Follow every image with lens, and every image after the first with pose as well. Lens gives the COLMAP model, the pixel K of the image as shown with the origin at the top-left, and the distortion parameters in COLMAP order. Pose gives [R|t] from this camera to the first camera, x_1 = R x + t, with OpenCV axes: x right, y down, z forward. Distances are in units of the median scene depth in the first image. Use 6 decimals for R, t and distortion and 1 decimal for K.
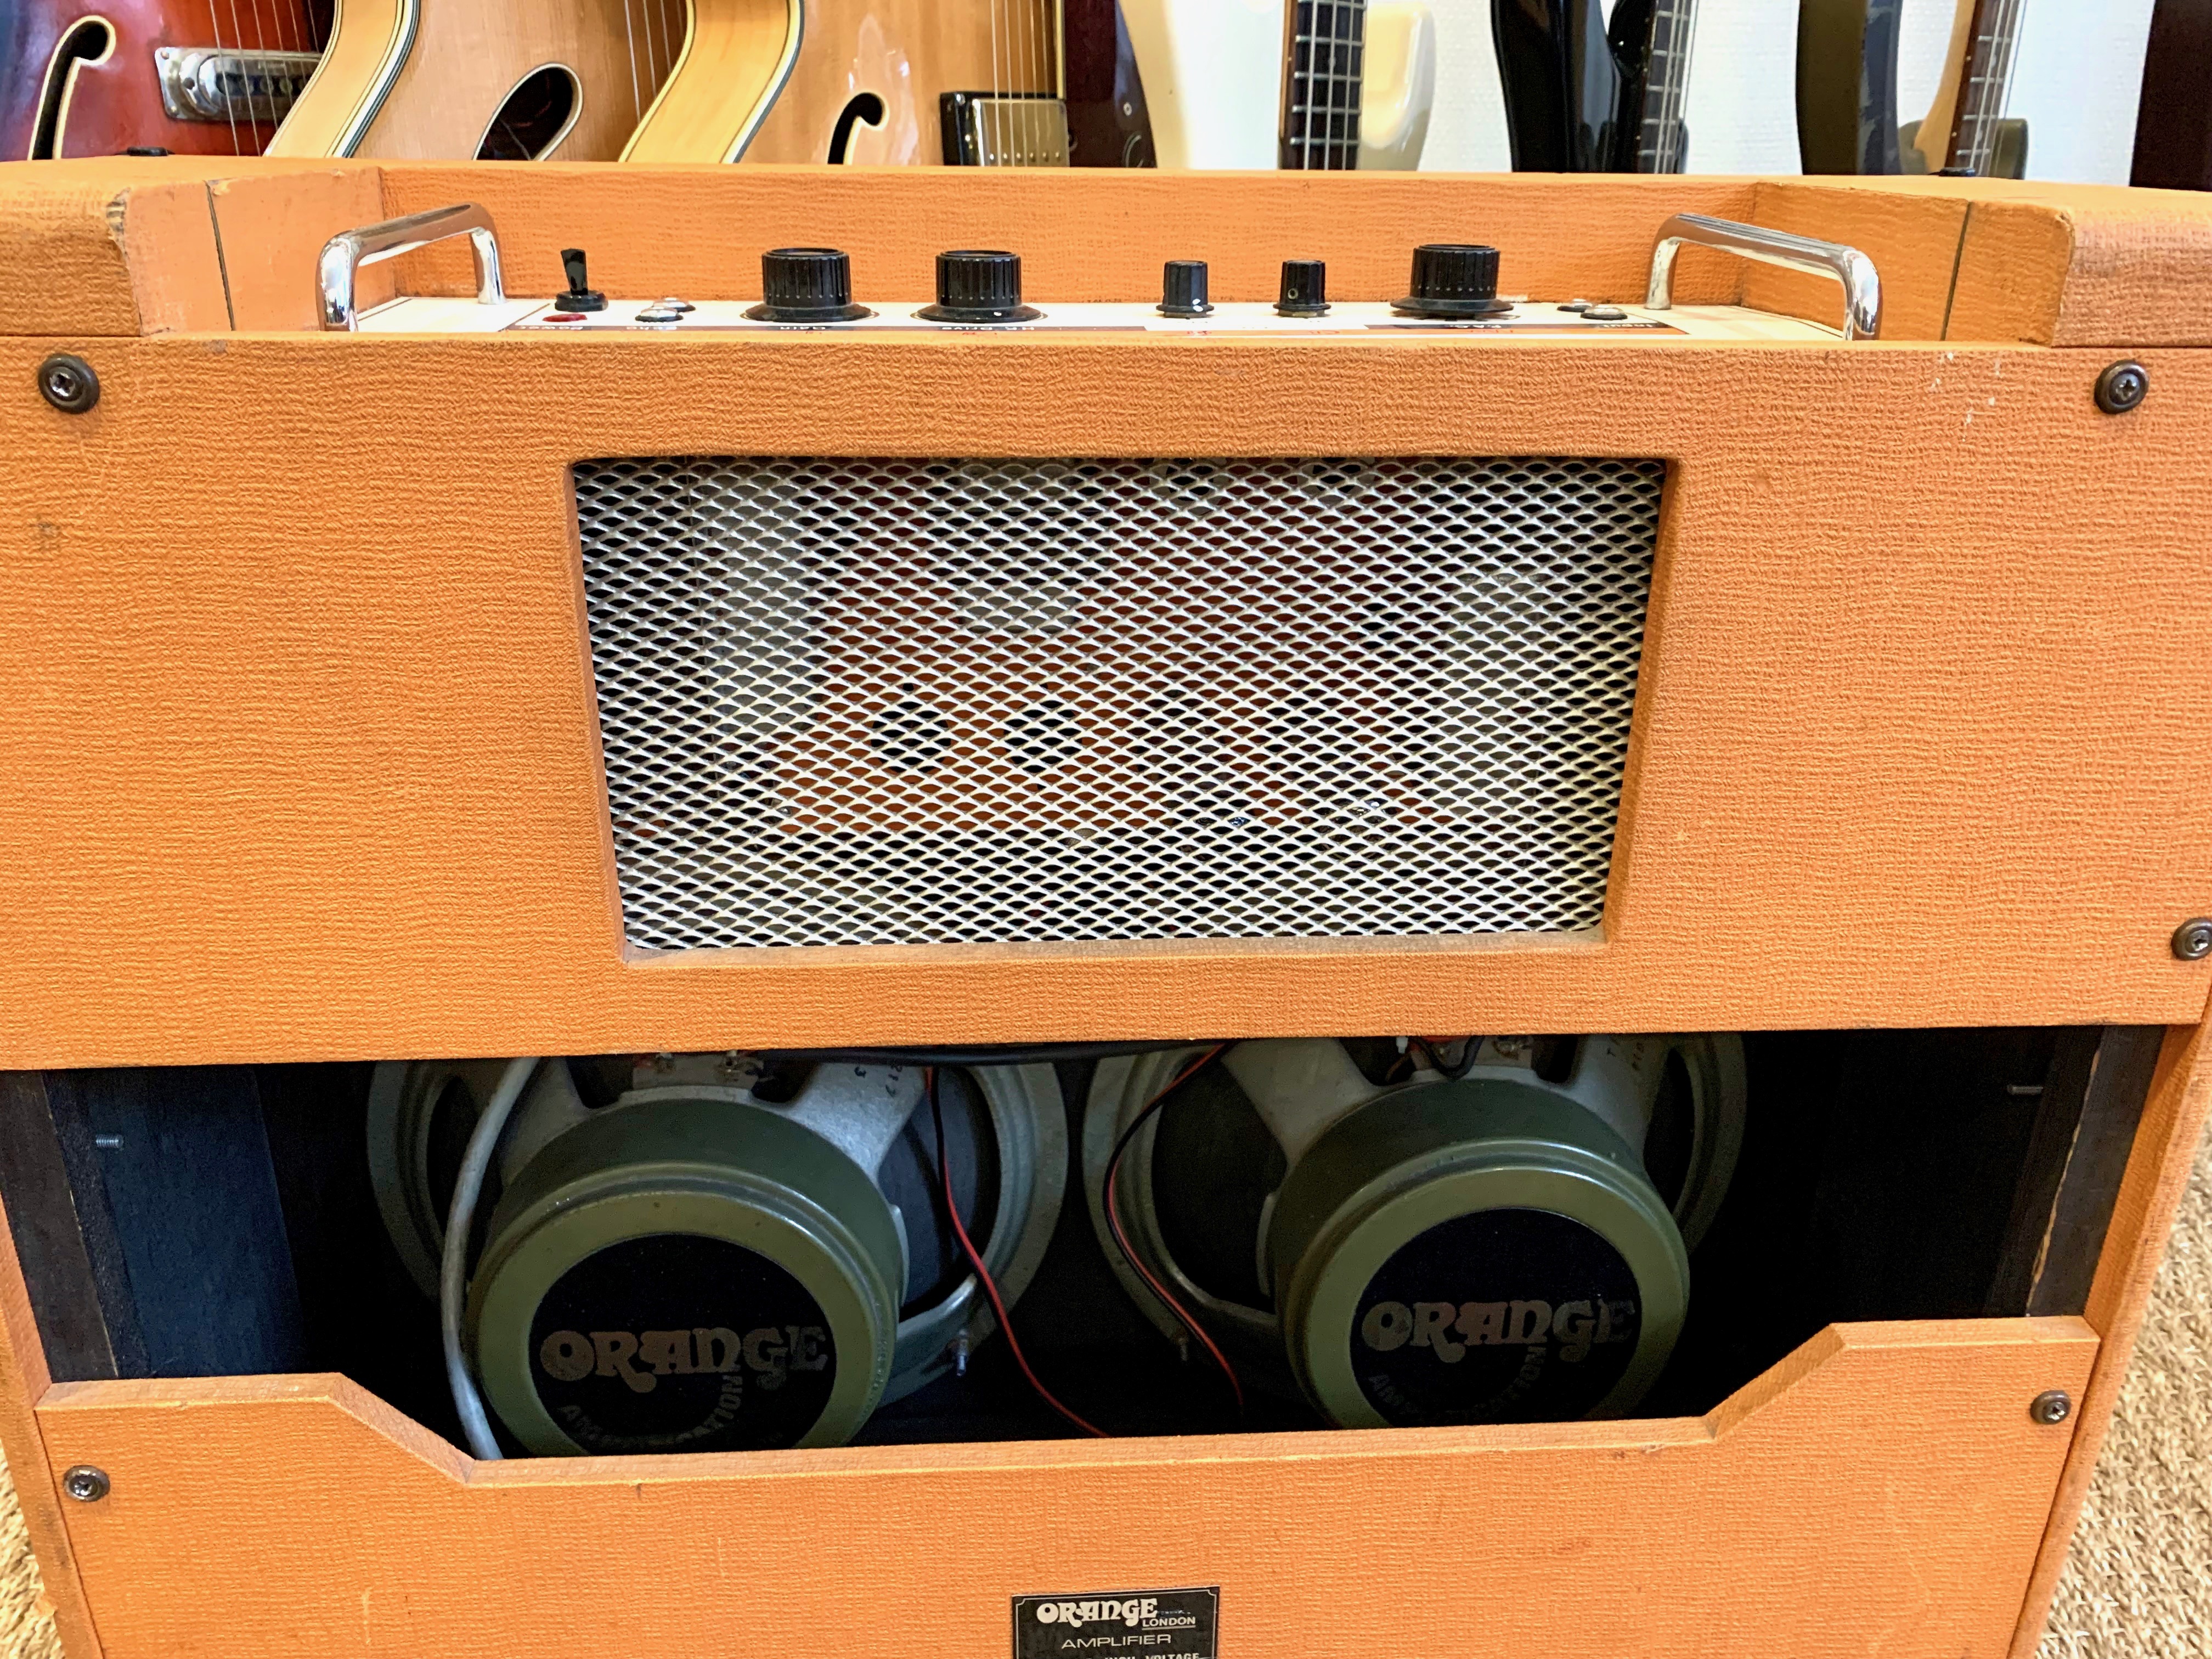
lens RADIAL K [[1766.2, 0, 1071.6], [0, 1766.2, 826.5], [0, 0, 1]] dist [-0.048323, 0.002727]
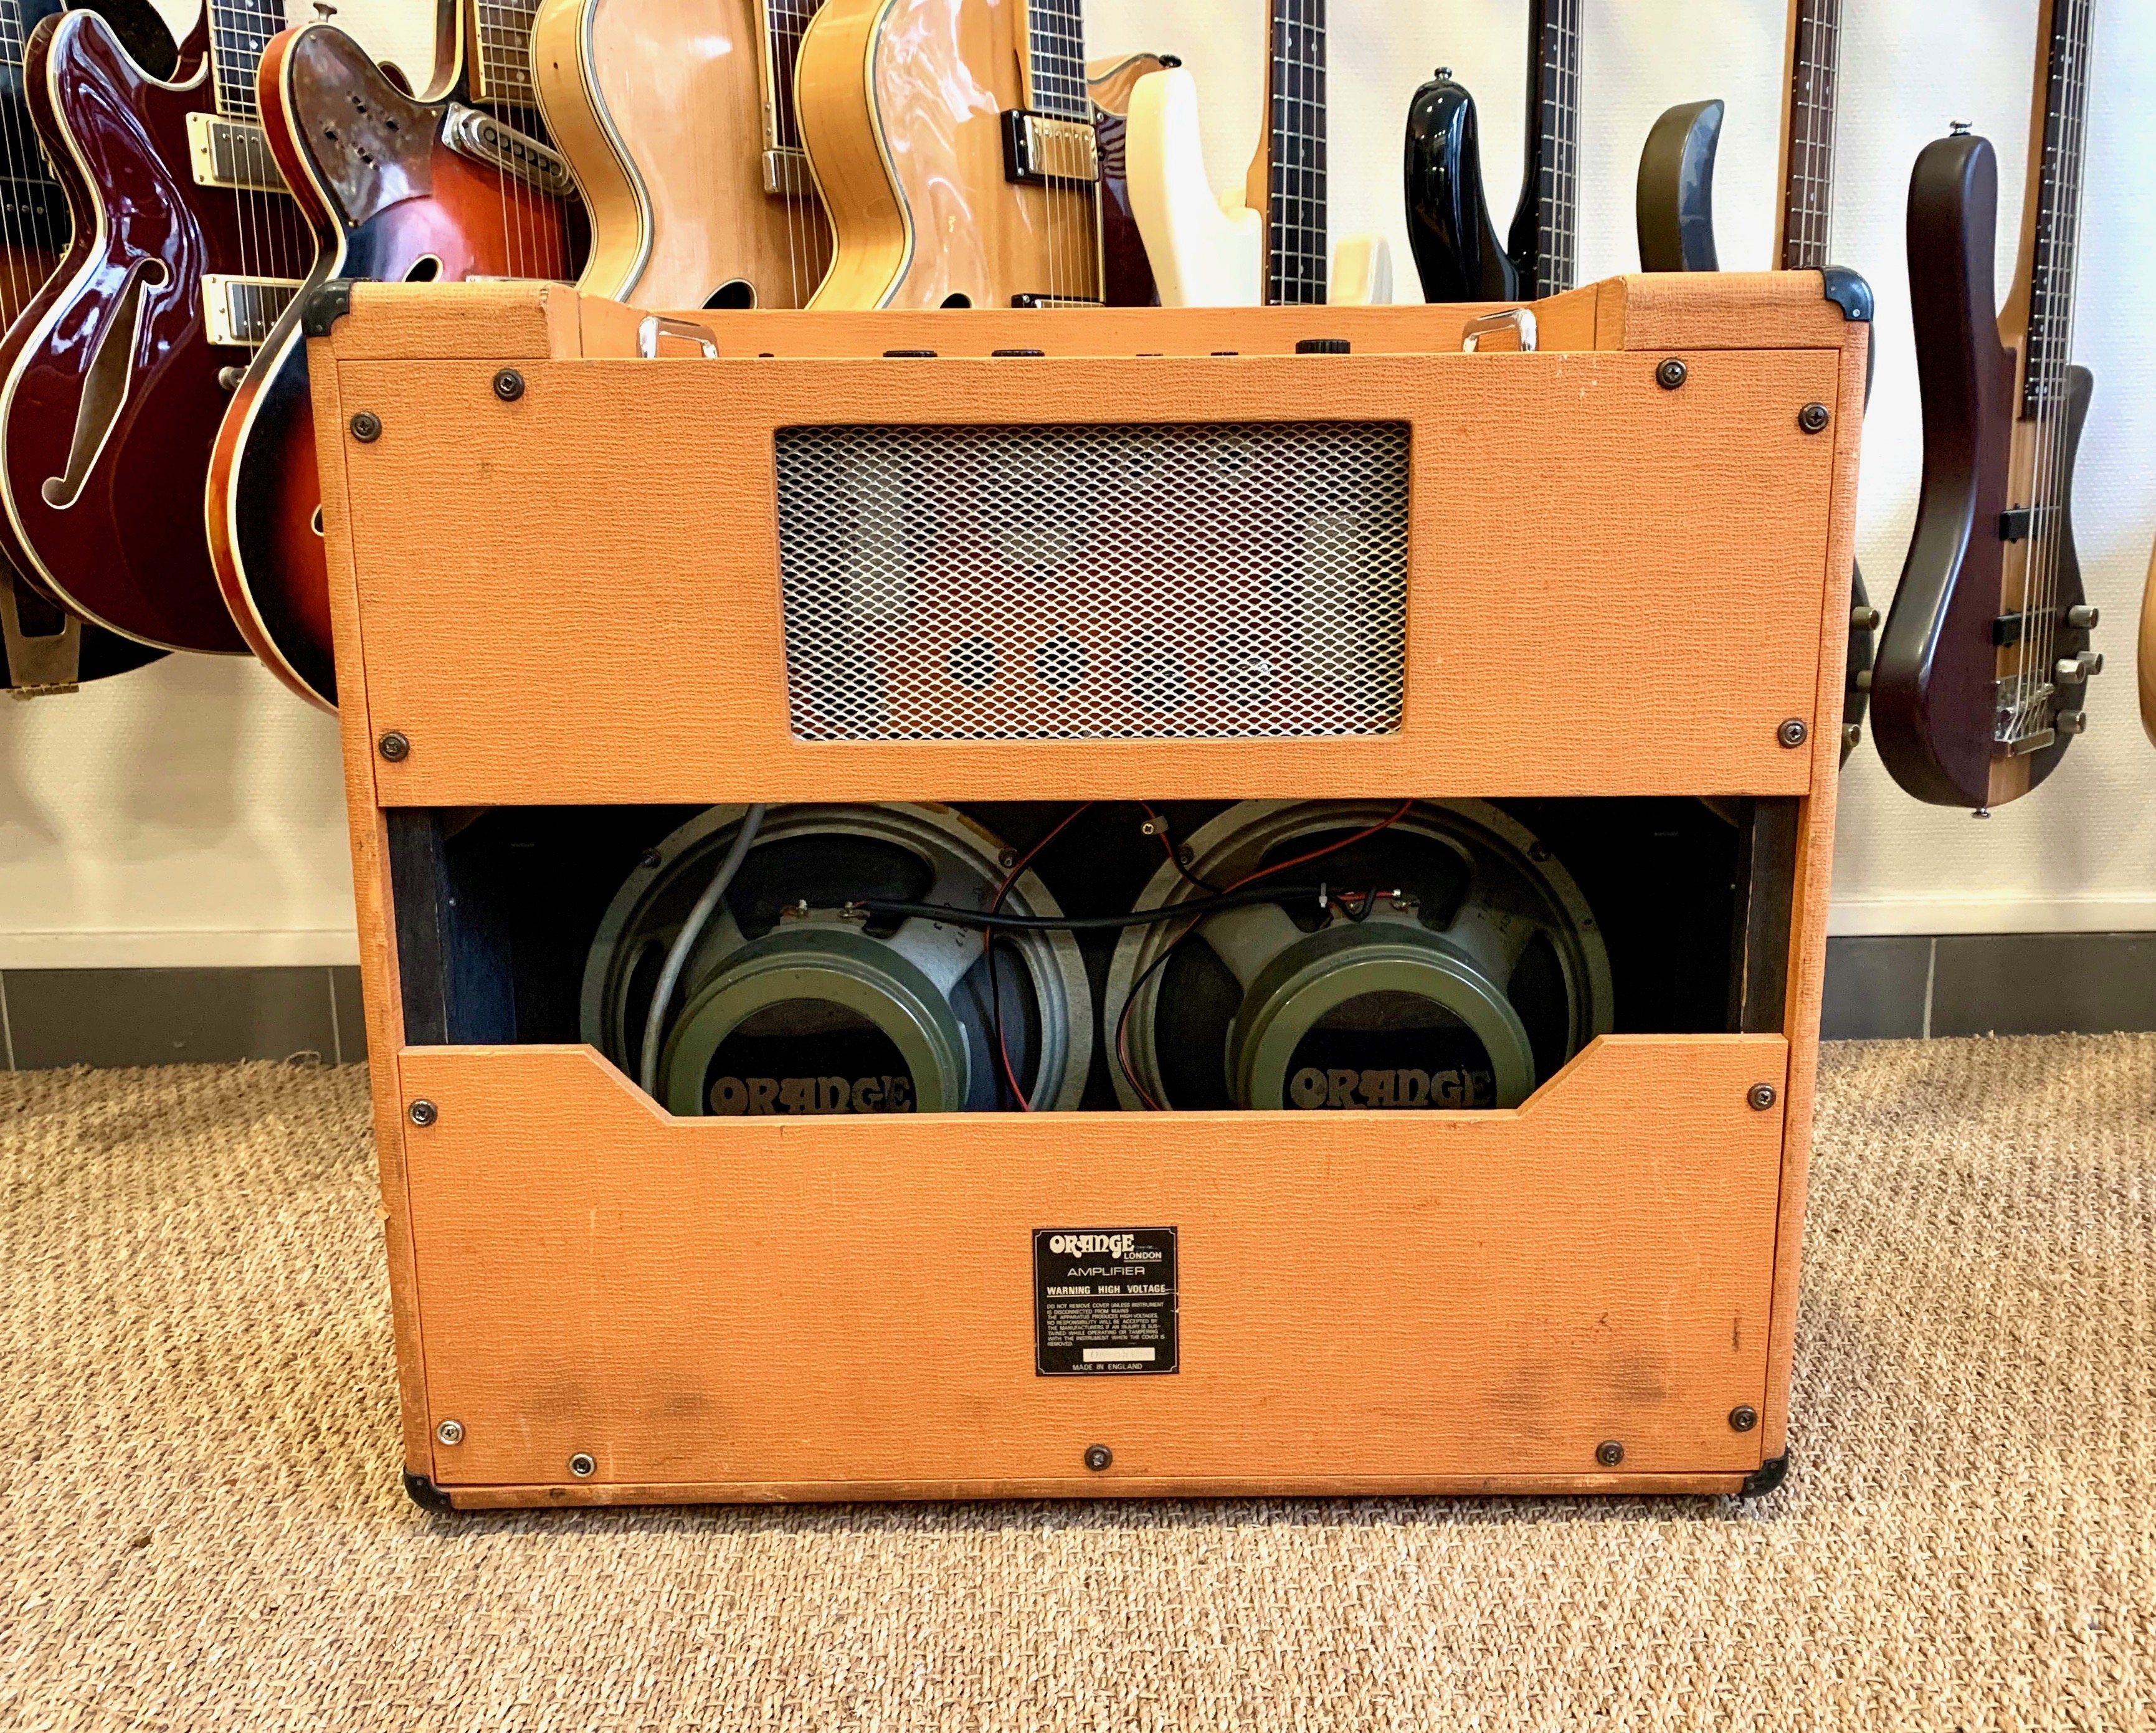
lens RADIAL K [[1992.8, 0, 1078.0], [0, 1992.8, 866.5], [0, 0, 1]] dist [-0.047367, 0.011664]
pose [[0.997655, -0.006350, -0.068148, 0.116553], [-0.005818, 0.984216, -0.176878, 0.433637], [0.068195, 0.176859, 0.981871, -0.656986]]
